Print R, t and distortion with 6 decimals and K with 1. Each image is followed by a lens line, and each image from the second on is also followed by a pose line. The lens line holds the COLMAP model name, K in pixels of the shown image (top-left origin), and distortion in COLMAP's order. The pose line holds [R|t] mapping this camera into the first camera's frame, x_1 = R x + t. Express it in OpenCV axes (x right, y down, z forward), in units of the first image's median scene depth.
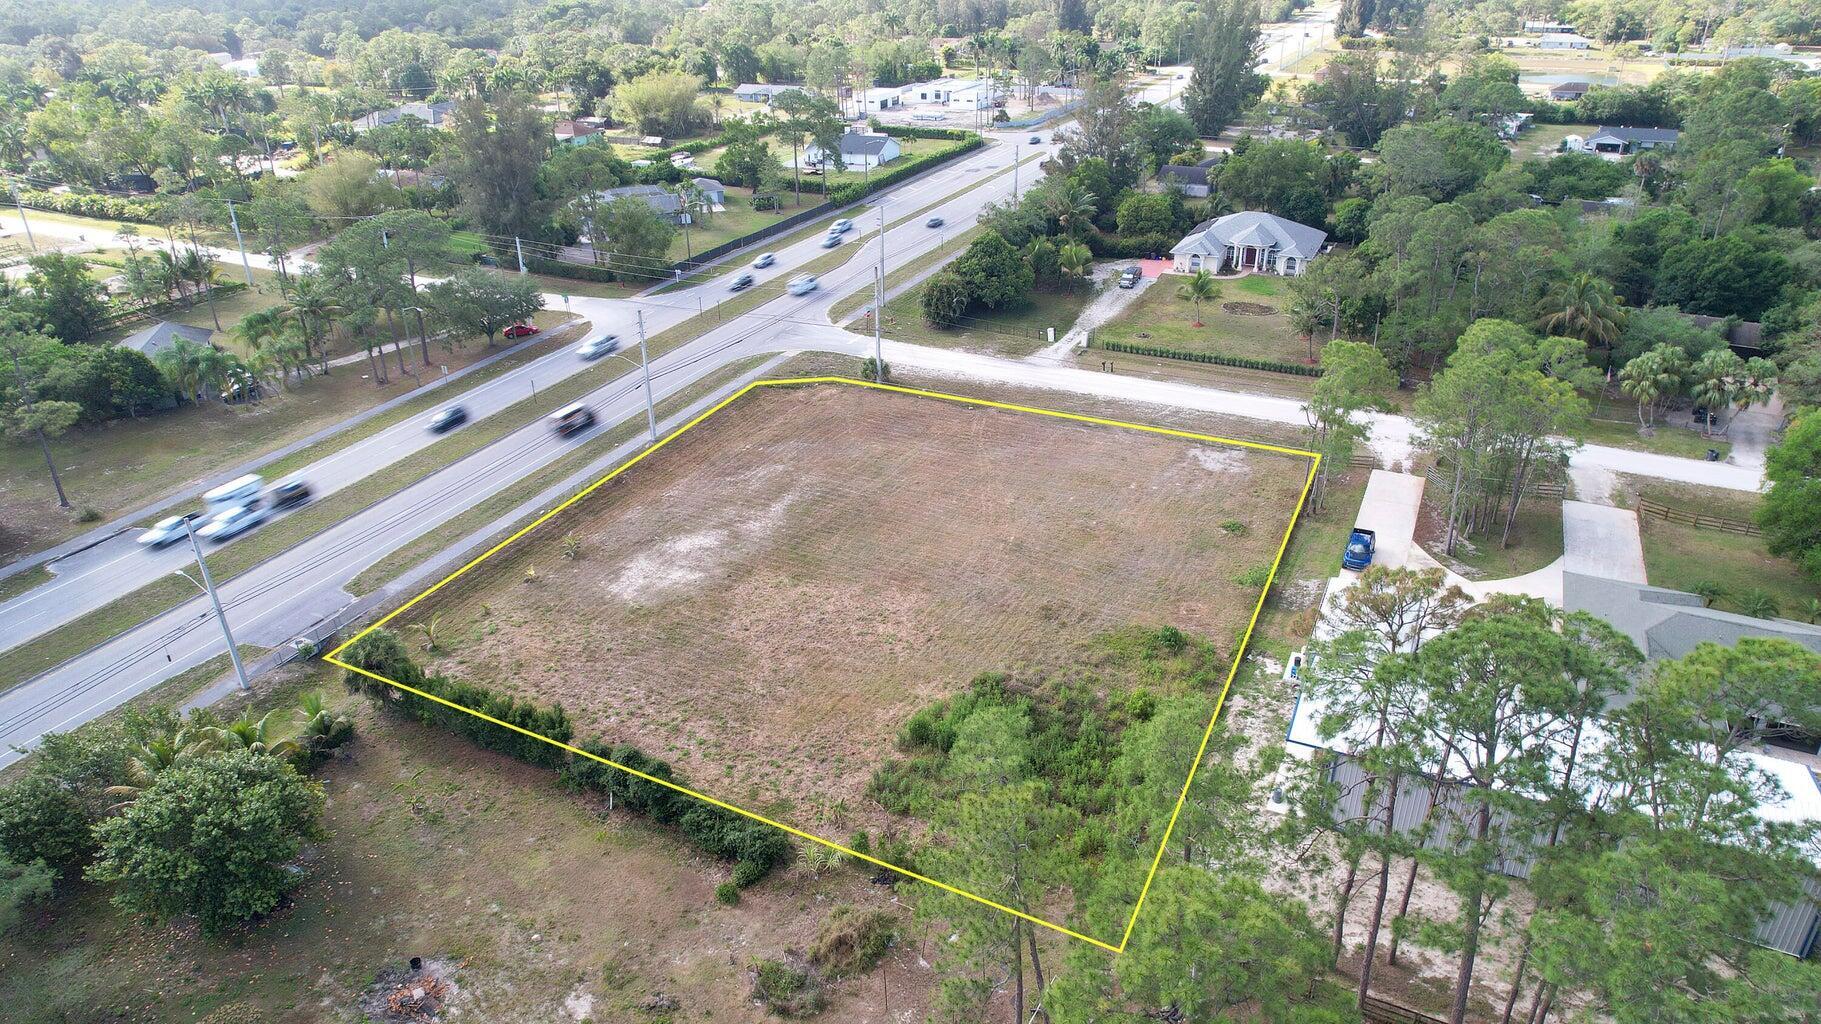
lens RADIAL K [[1171.4, 0, 911.7], [0, 1171.4, 501.9], [0, 0, 1]] dist [-0.065248, 0.050908]
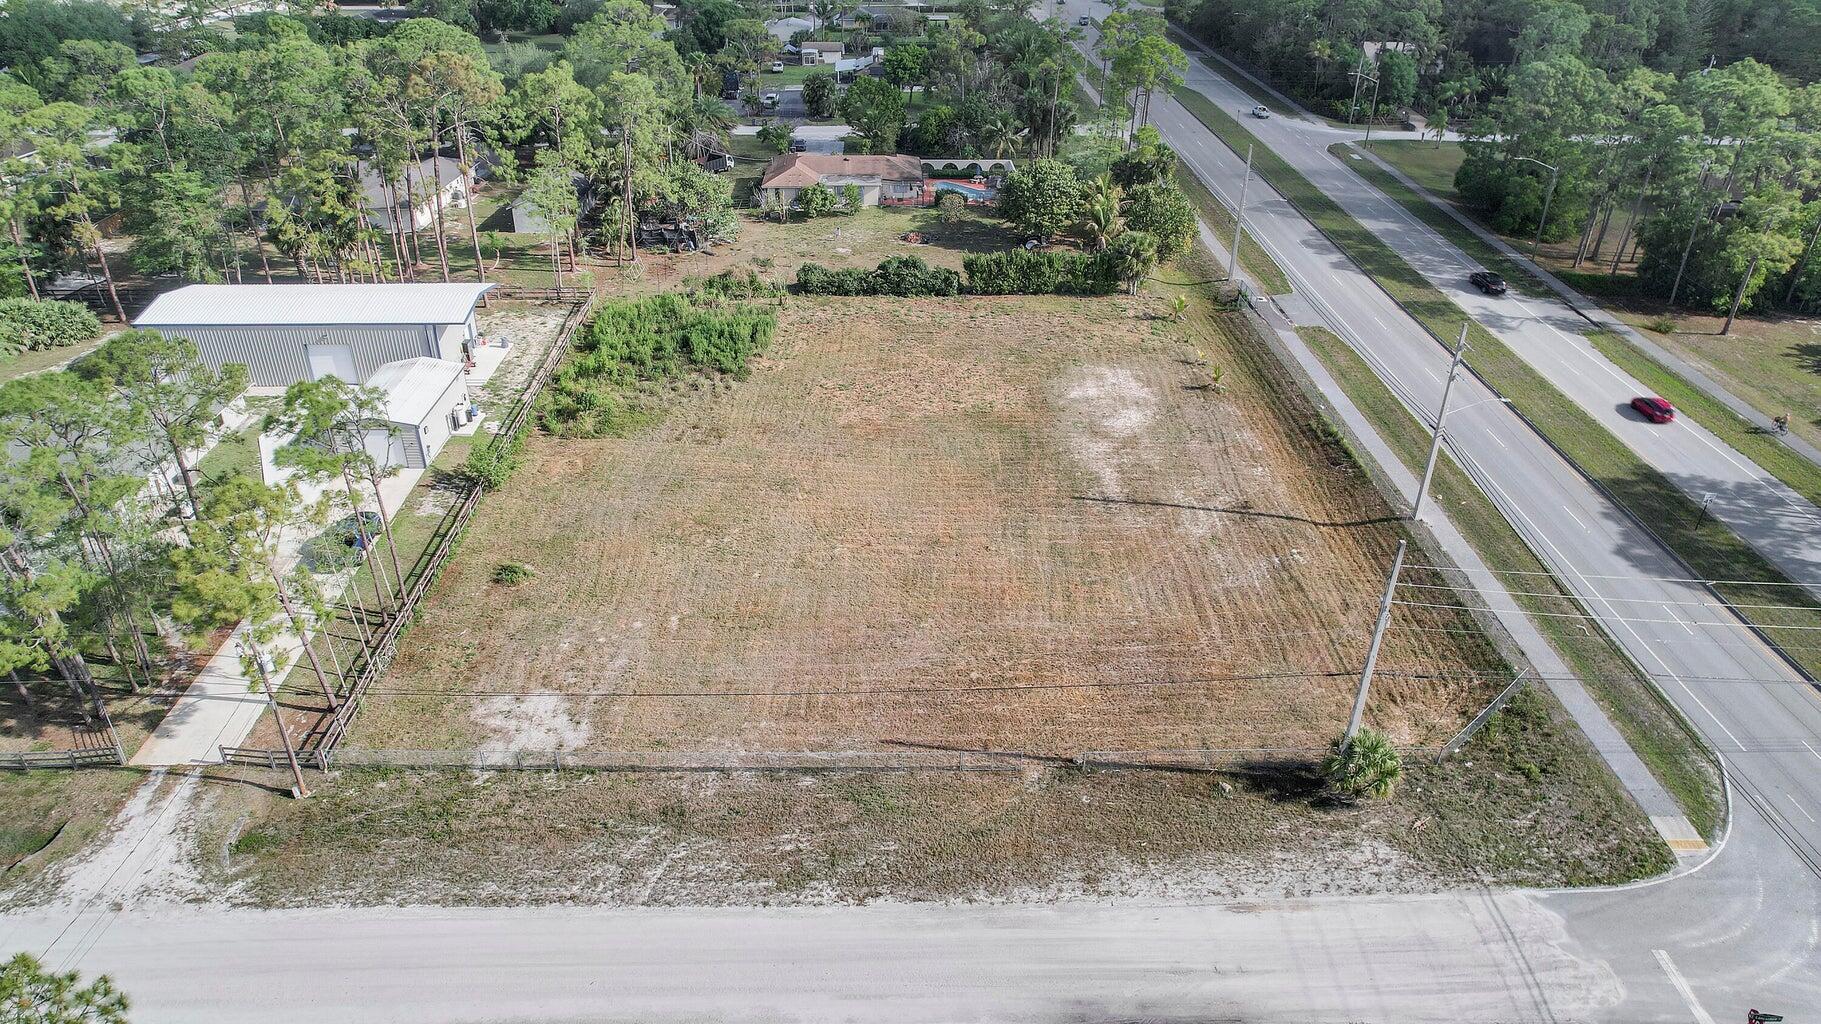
lens RADIAL K [[1171.4, 0, 911.7], [0, 1171.4, 501.9], [0, 0, 1]] dist [-0.065248, 0.050908]
pose [[-0.886846, 0.239697, -0.395032, 0.234923], [-0.199909, 0.571733, 0.795712, -0.432726], [0.416582, 0.784644, -0.459121, 0.985872]]
